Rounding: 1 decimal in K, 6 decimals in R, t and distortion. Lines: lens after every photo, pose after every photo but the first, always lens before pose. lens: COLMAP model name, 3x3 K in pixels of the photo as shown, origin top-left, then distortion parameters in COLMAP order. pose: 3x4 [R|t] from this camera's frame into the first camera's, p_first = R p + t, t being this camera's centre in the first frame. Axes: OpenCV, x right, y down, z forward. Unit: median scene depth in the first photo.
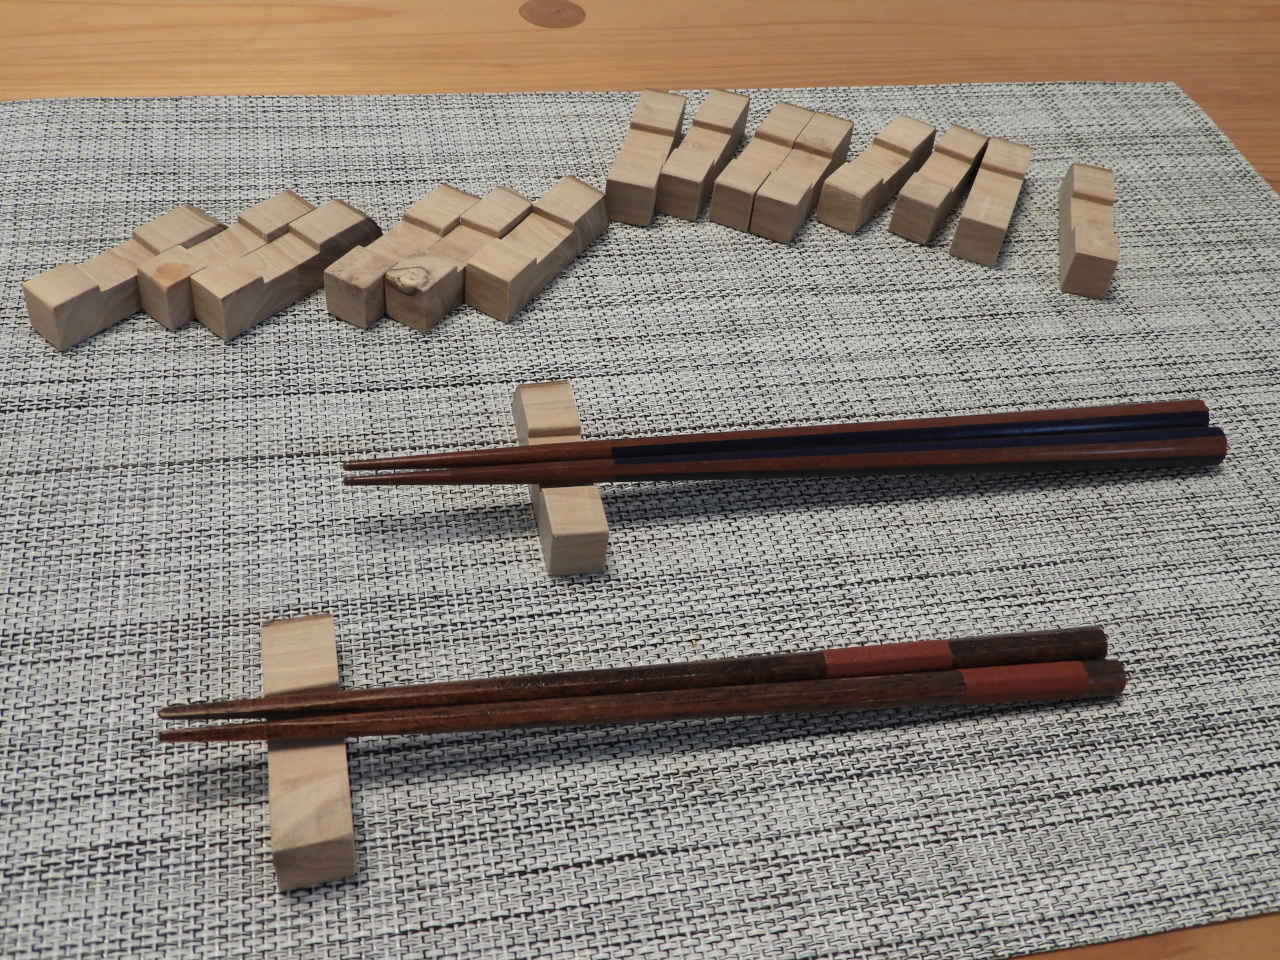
lens RADIAL K [[1338.1, 0, 640.0], [0, 1338.1, 480.0], [0, 0, 1]] dist [-0.000315, -0.021826]
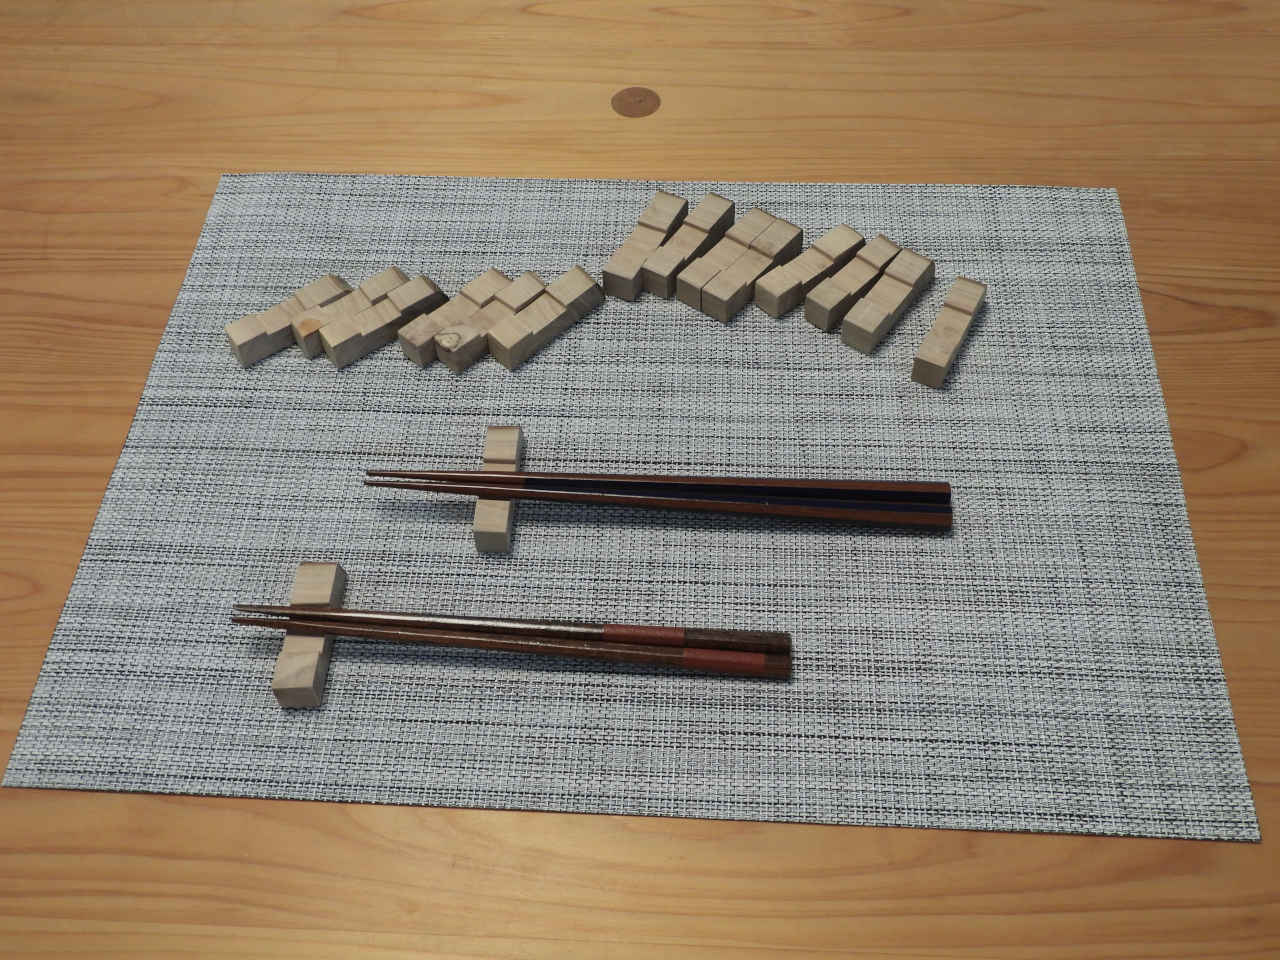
lens RADIAL K [[1338.1, 0, 640.0], [0, 1338.1, 480.0], [0, 0, 1]] dist [-0.000315, -0.021826]
pose [[0.957158, 0.133844, -0.256775, 0.487428], [-0.098186, 0.984245, 0.147039, -0.251986], [0.272410, -0.115528, 0.955220, -0.479031]]
